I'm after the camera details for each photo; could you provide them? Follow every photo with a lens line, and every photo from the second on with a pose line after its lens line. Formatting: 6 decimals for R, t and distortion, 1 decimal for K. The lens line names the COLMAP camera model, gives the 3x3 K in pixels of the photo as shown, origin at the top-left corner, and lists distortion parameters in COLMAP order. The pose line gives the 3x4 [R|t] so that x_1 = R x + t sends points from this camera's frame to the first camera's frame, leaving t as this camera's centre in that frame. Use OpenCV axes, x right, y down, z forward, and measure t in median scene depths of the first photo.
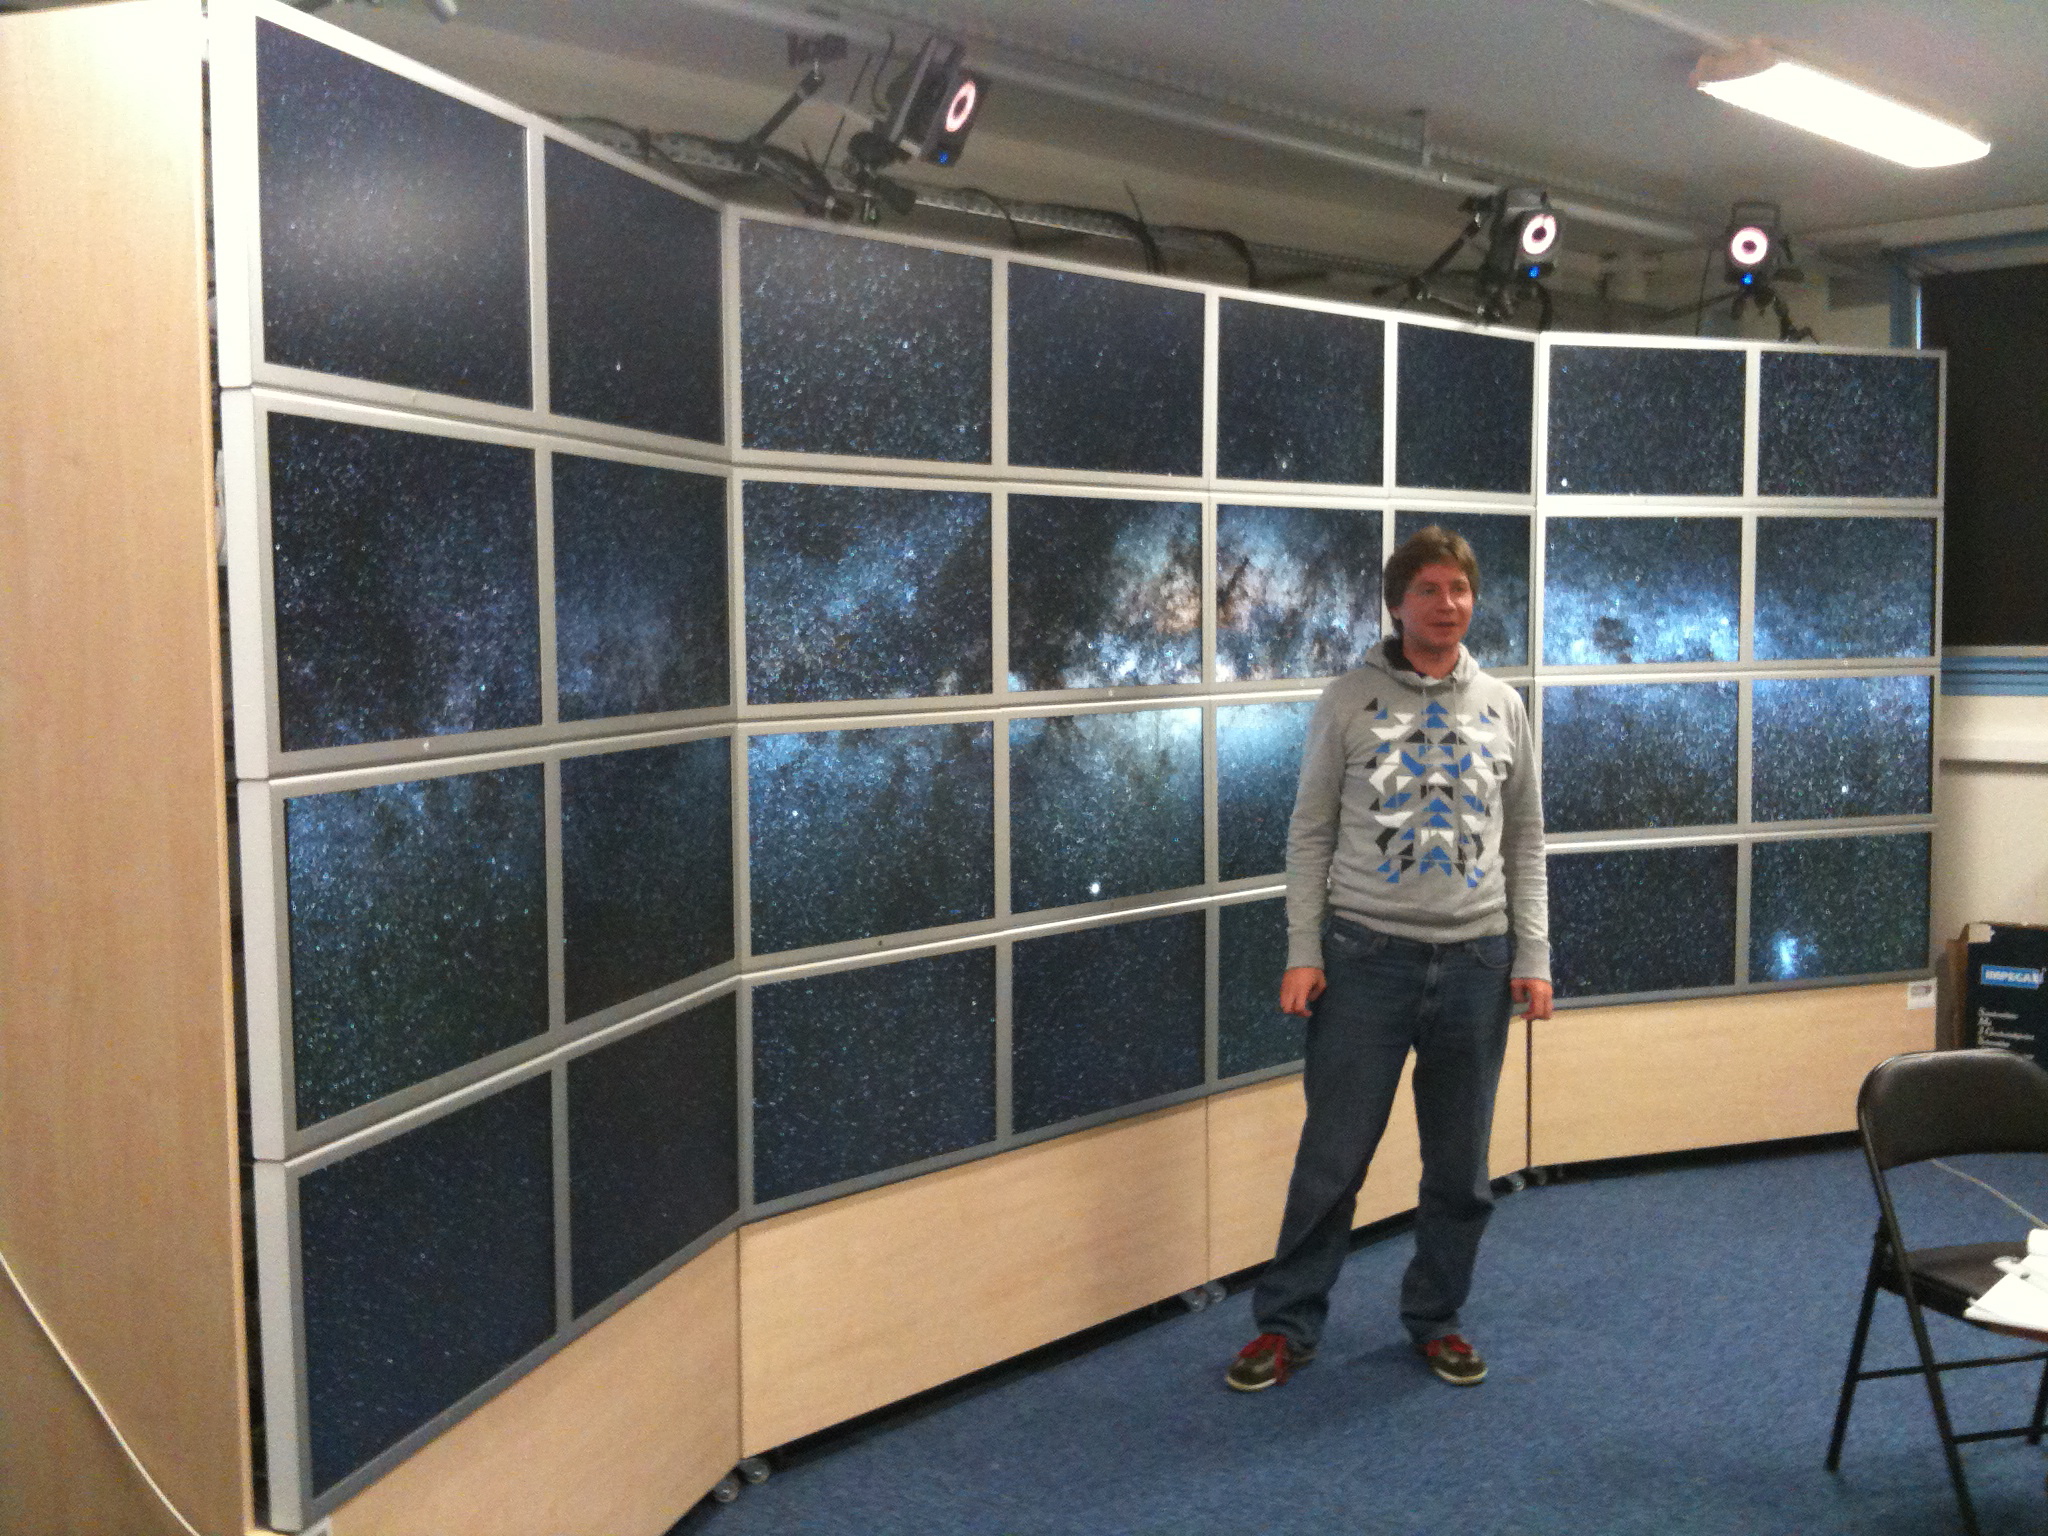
lens RADIAL K [[2169.0, 0, 1035.9], [0, 2169.0, 774.9], [0, 0, 1]] dist [0.027165, 0.000000]
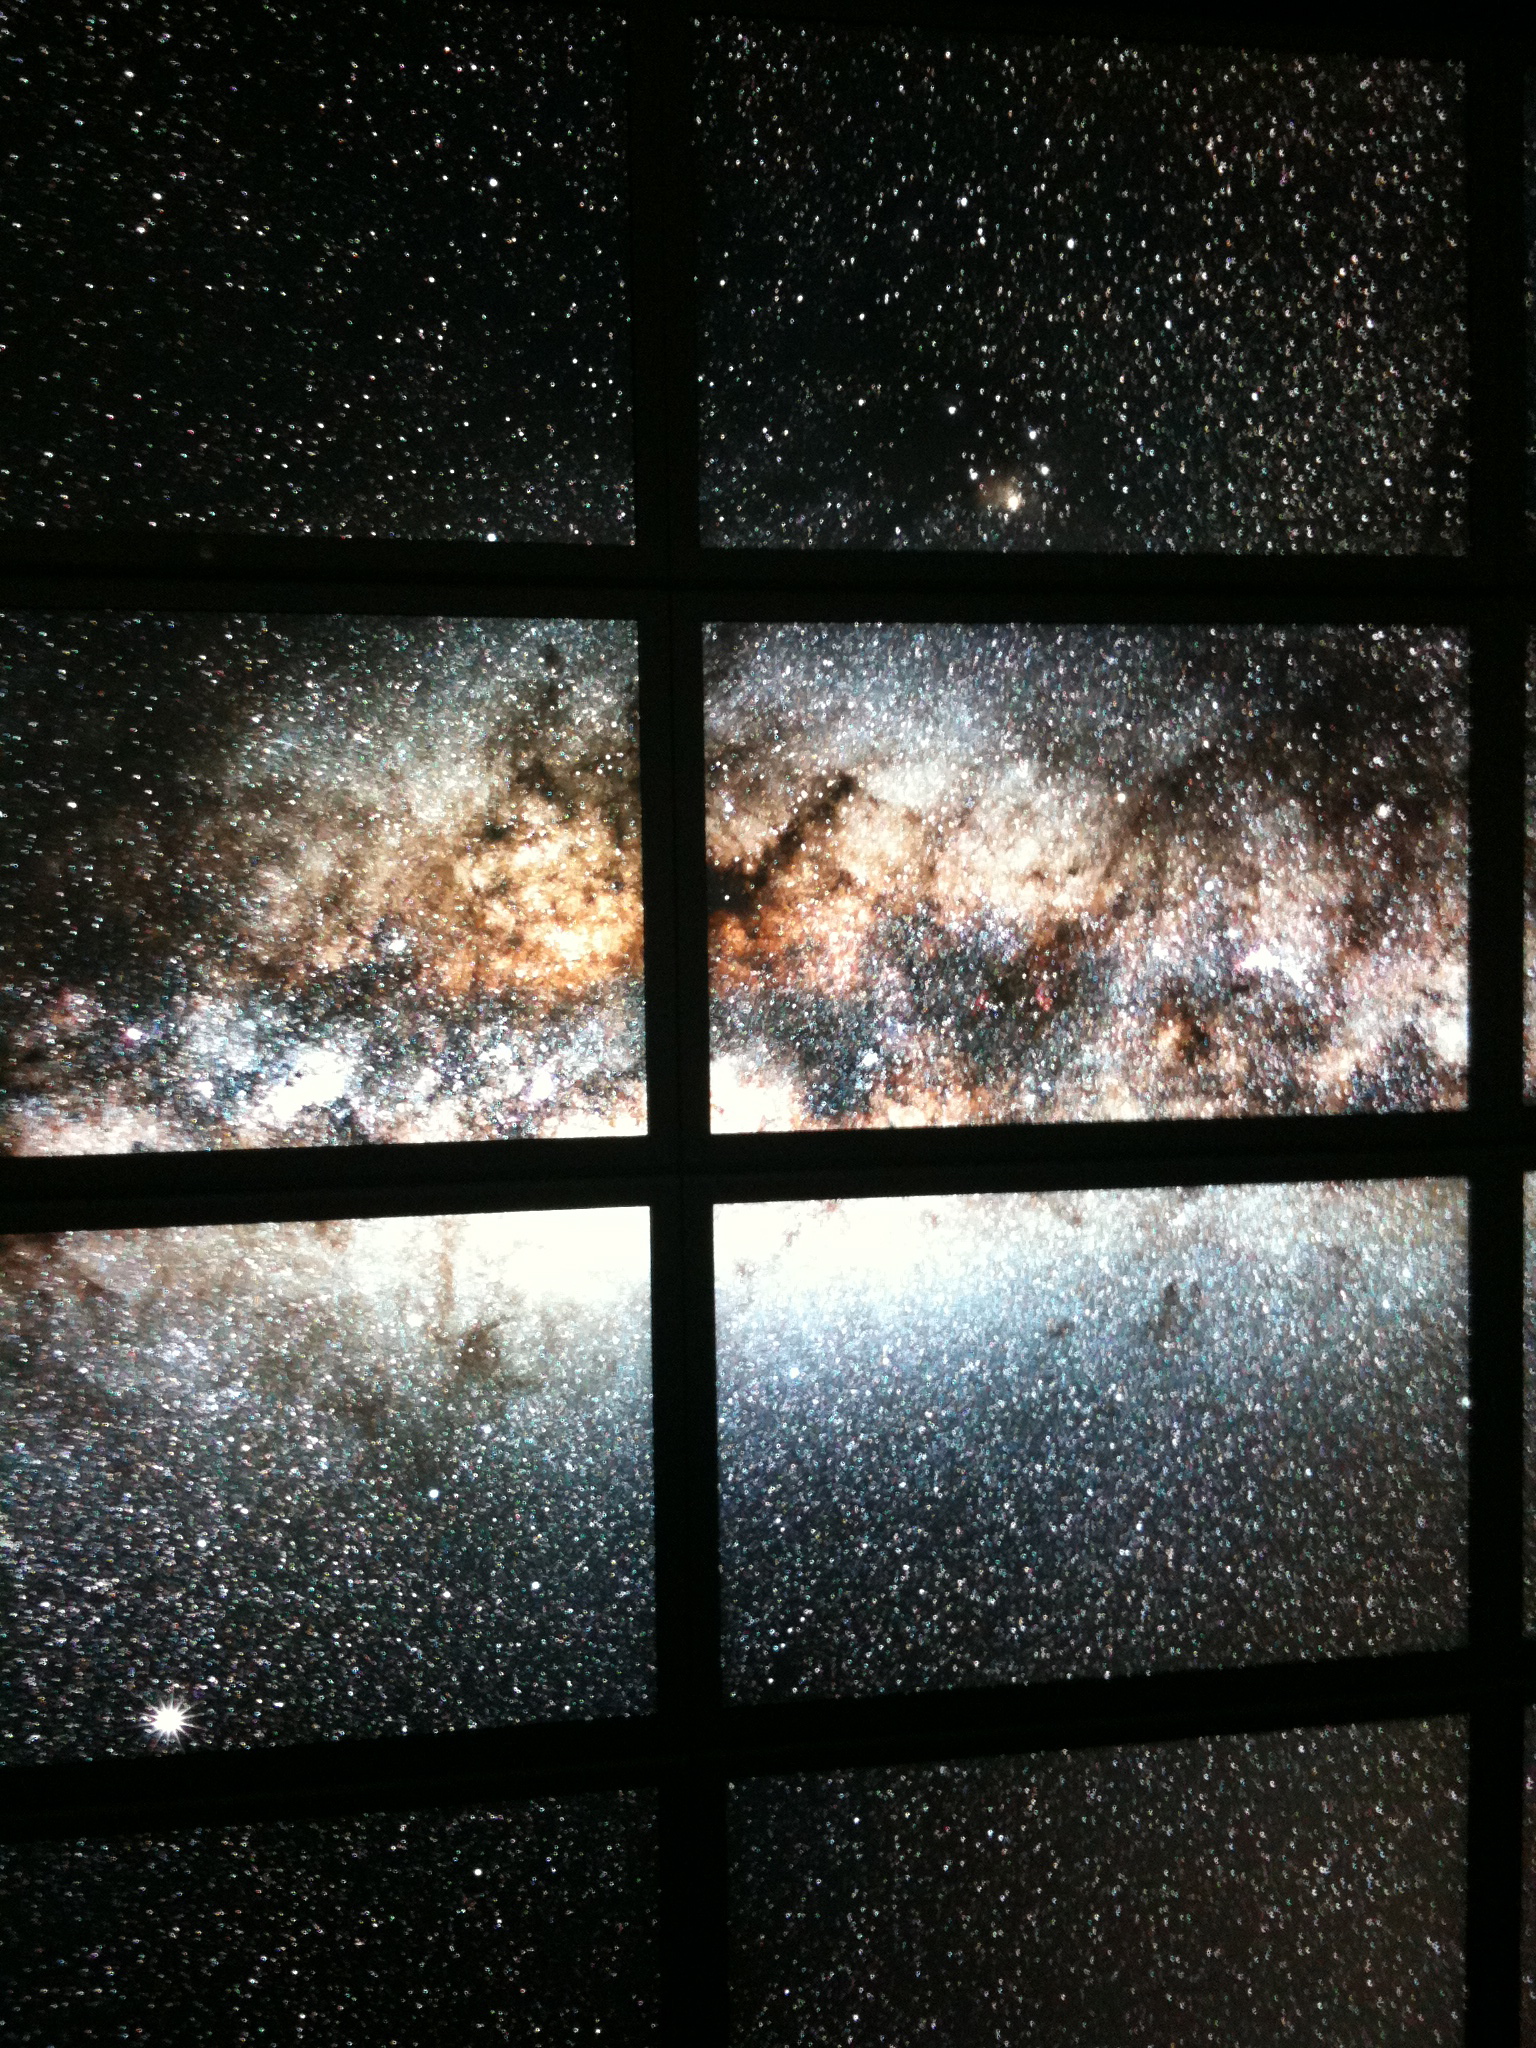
lens RADIAL K [[2169.0, 0, 772.7], [0, 2169.0, 1017.6], [0, 0, 1]] dist [0.027165, 0.000000]
pose [[0.816261, 0.021613, -0.577279, 0.324674], [-0.037571, 0.999170, -0.015716, -0.062825], [0.576460, 0.034517, 0.816396, 0.804574]]
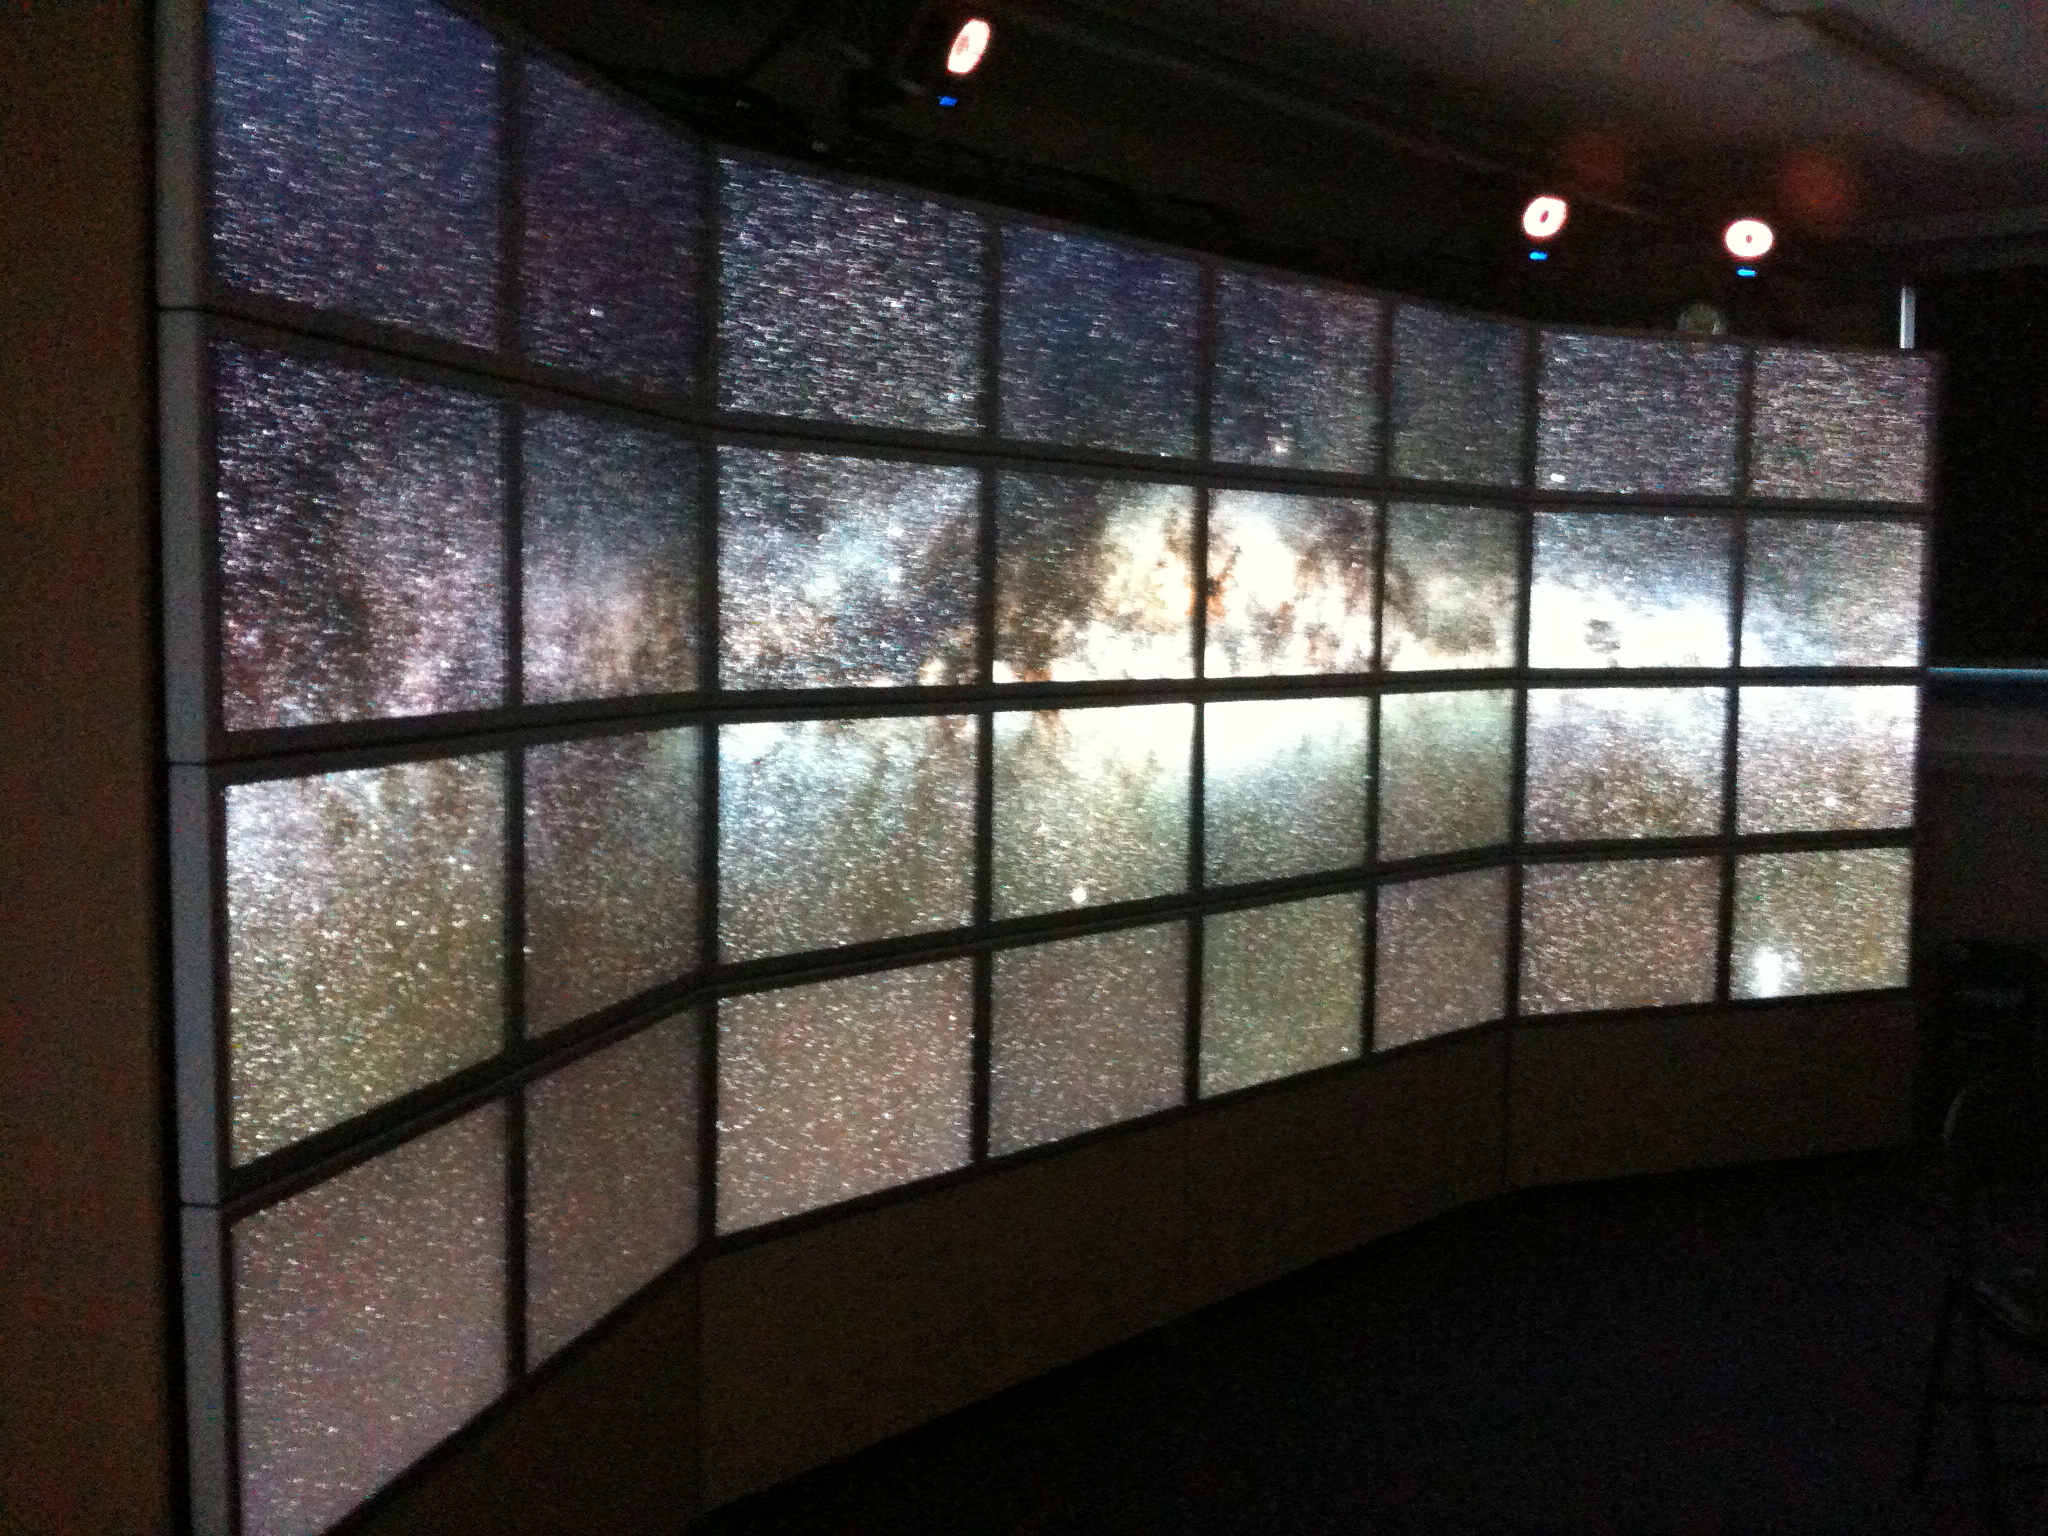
lens RADIAL K [[2169.0, 0, 1039.7], [0, 2169.0, 772.6], [0, 0, 1]] dist [0.027165, 0.000000]
pose [[0.998688, 0.017376, 0.048167, -0.037278], [-0.017392, 0.999849, -0.000078, -0.000081], [-0.048161, -0.000760, 0.998839, 0.071217]]
